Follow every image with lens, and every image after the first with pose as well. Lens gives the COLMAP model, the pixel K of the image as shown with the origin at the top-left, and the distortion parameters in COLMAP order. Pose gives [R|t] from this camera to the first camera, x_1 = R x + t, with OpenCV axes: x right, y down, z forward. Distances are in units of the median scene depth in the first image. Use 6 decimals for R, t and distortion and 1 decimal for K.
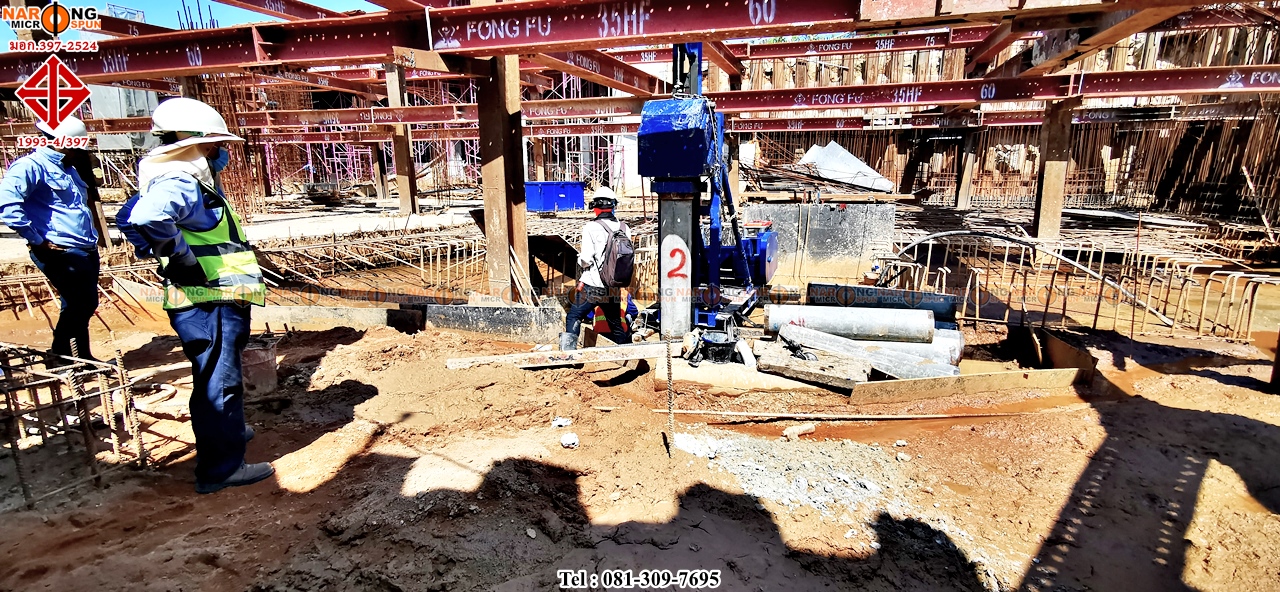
lens RADIAL K [[590.7, 0, 642.2], [0, 590.7, 295.8], [0, 0, 1]] dist [0.013984, 0.000487]
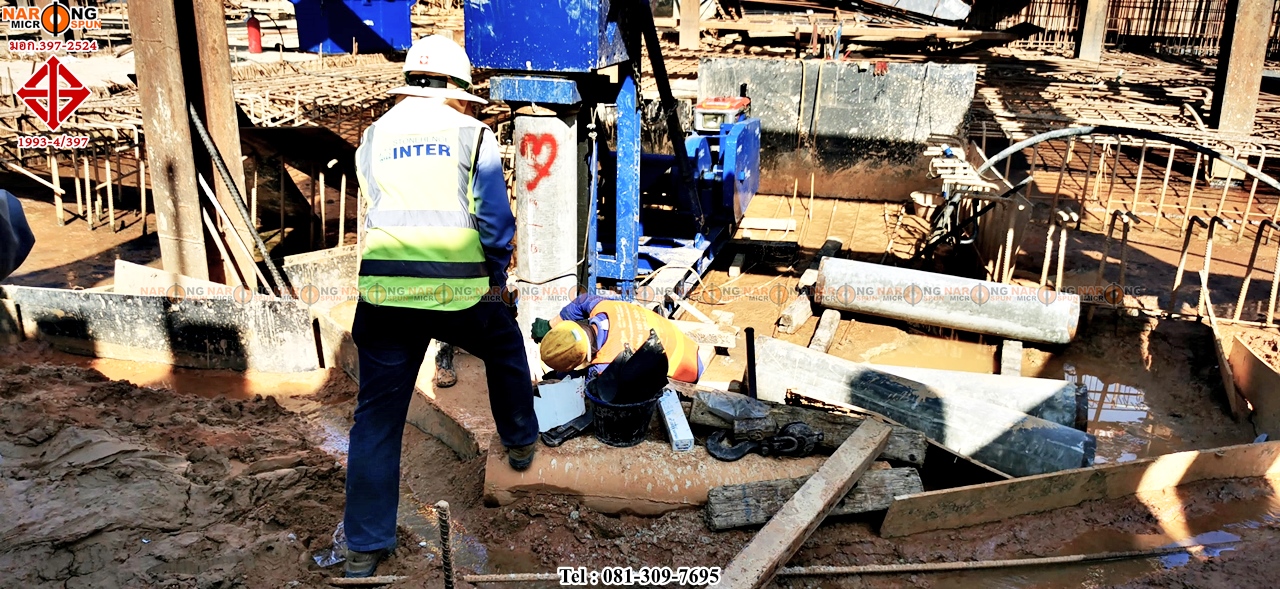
lens RADIAL K [[994.6, 0, 637.9], [0, 994.6, 297.5], [0, 0, 1]] dist [0.068532, -0.095148]
pose [[0.995501, -0.003620, 0.094685, 0.031224], [-0.007446, 0.993192, 0.116253, -0.046527], [-0.094461, -0.116435, 0.988696, 0.096297]]
